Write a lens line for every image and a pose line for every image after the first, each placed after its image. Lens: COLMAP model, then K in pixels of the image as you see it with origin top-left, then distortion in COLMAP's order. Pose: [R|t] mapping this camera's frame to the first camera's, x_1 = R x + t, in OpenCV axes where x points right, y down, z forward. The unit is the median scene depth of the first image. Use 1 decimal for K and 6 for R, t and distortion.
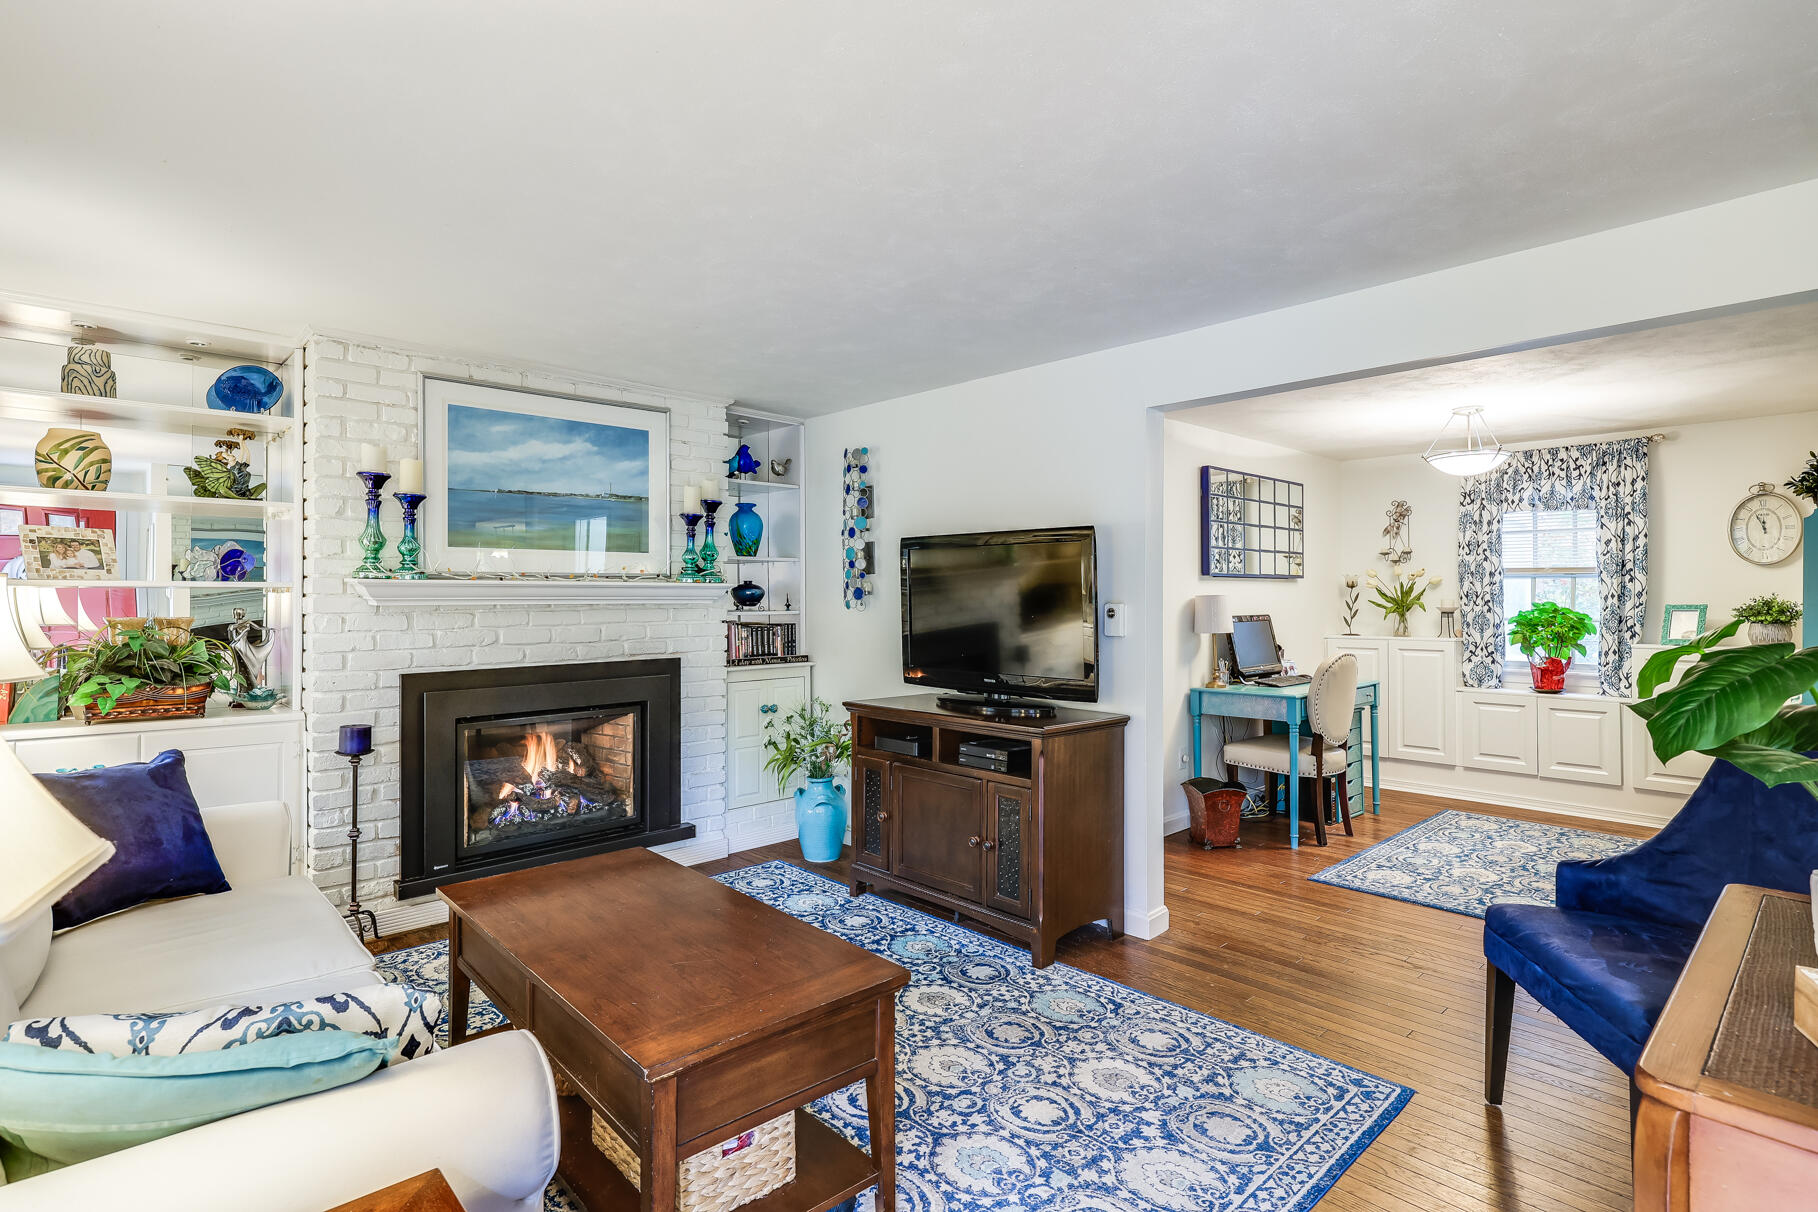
lens RADIAL K [[874.1, 0, 911.9], [0, 874.1, 602.8], [0, 0, 1]] dist [-0.004562, -0.000637]
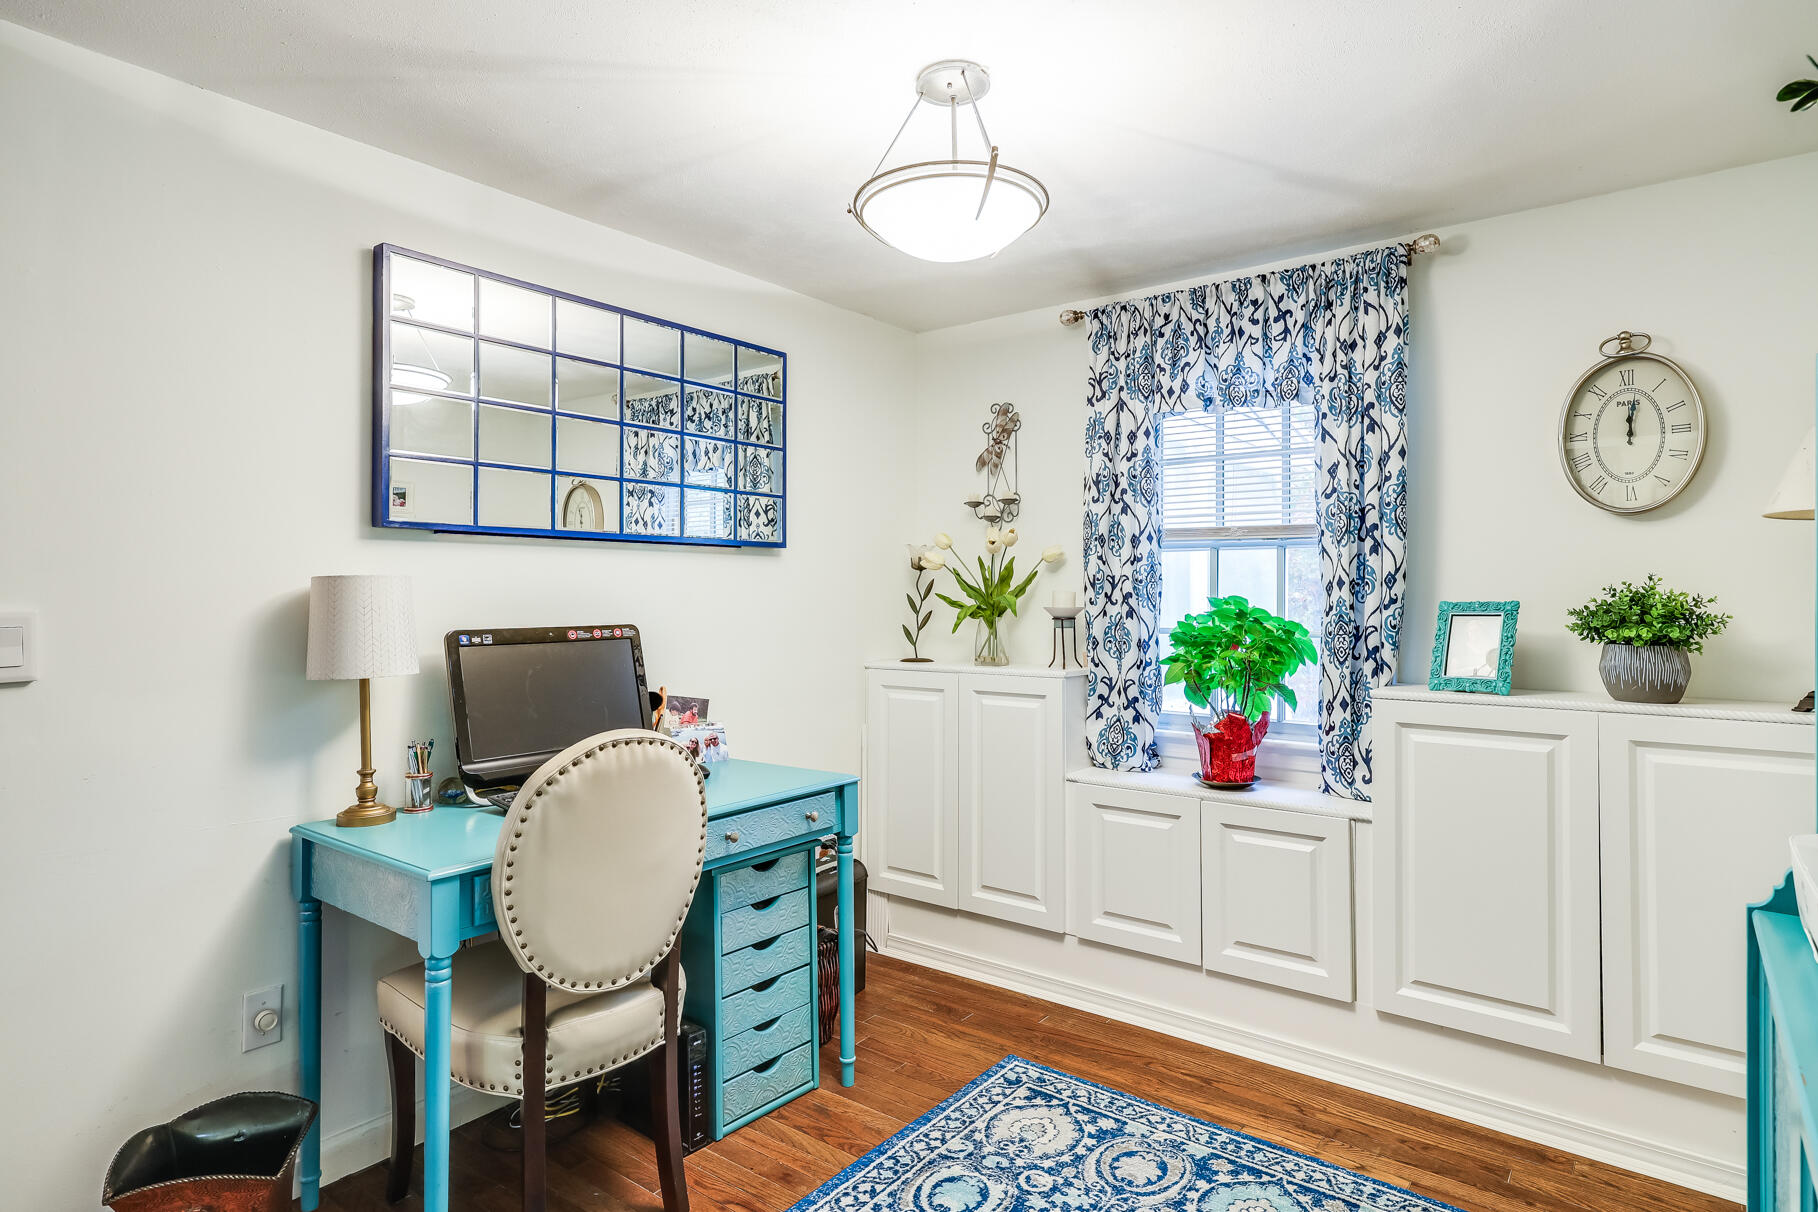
lens RADIAL K [[980.2, 0, 907.0], [0, 980.2, 600.3], [0, 0, 1]] dist [0.000499, -0.000405]
pose [[0.985337, -0.001284, 0.170617, 0.464405], [0.001343, 0.999999, -0.000229, 0.001068], [-0.170616, 0.000455, 0.985337, 0.499427]]
